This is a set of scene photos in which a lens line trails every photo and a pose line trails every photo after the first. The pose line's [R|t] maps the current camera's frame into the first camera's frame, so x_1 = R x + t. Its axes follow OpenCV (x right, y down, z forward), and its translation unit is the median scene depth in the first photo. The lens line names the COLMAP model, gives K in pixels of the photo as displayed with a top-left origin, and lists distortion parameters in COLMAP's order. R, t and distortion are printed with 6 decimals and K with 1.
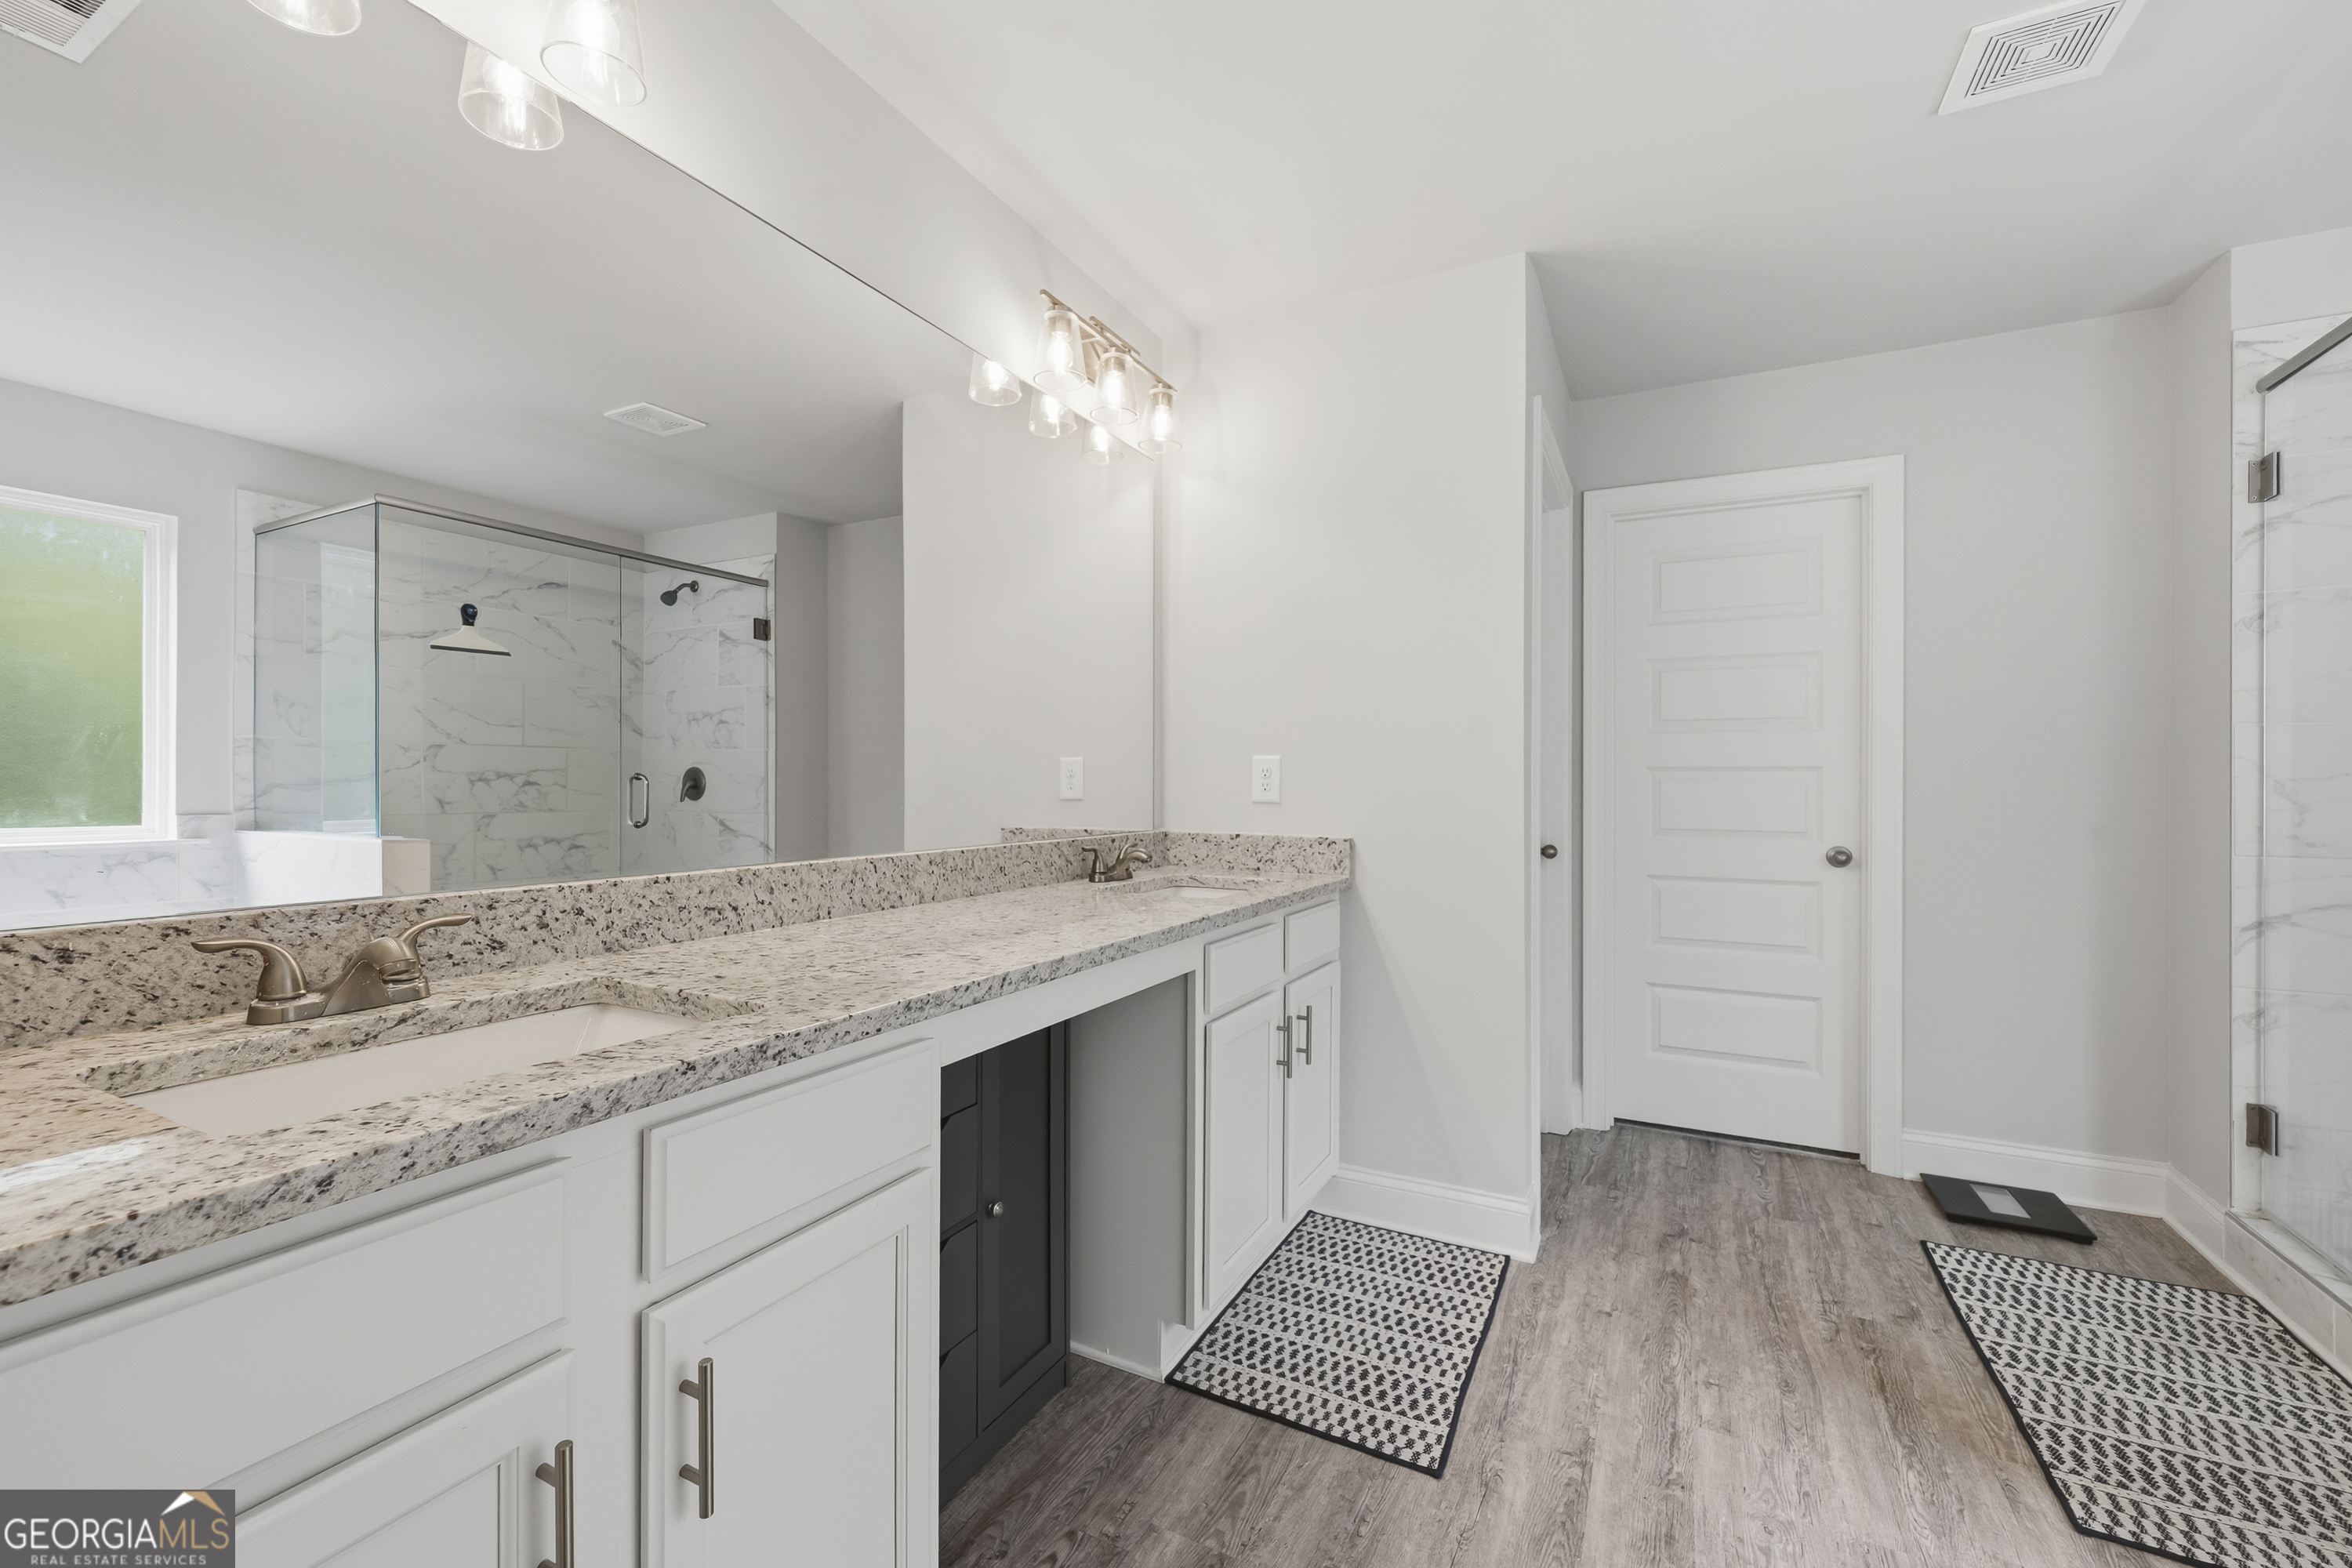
lens RADIAL K [[979.5, 0, 1180.0], [0, 979.5, 759.8], [0, 0, 1]] dist [-0.001117, 0.000002]
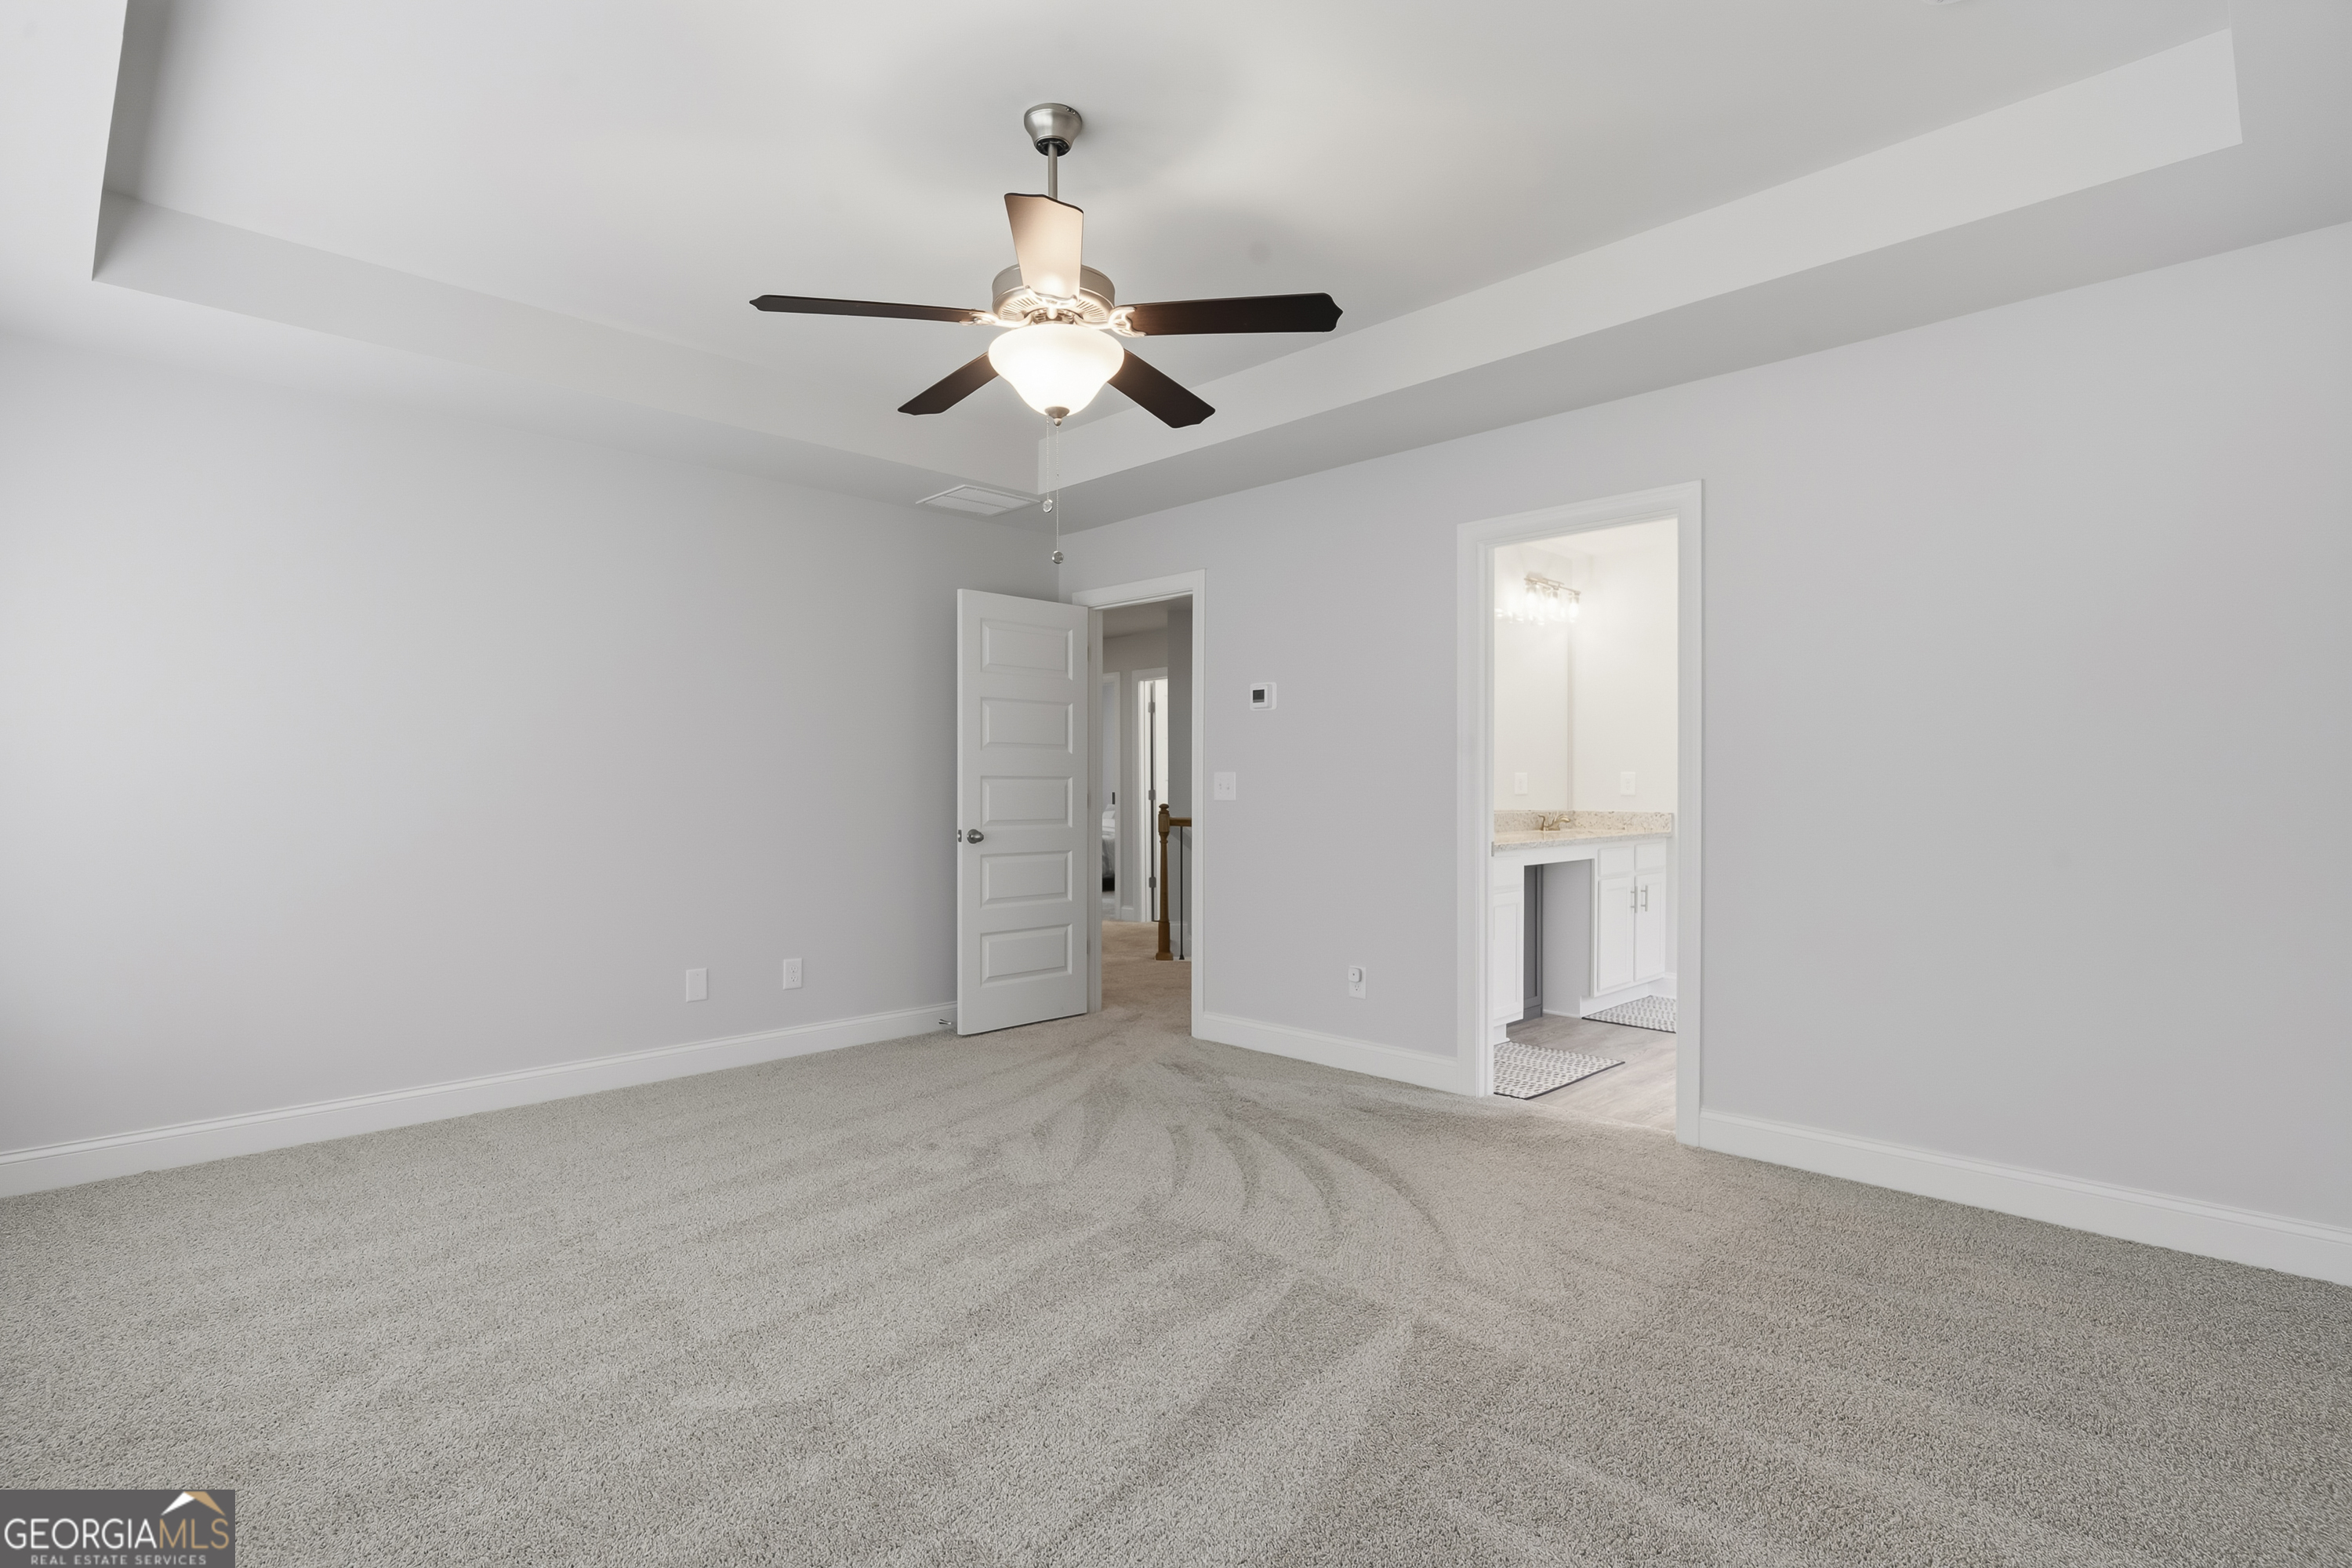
lens RADIAL K [[1181.2, 0, 1165.9], [0, 1181.2, 778.7], [0, 0, 1]] dist [-0.002573, 0.001175]
pose [[0.953178, -0.000196, -0.302409, -0.100742], [0.005450, 0.999849, 0.016531, -0.044343], [0.302360, -0.017405, 0.953035, -1.934656]]
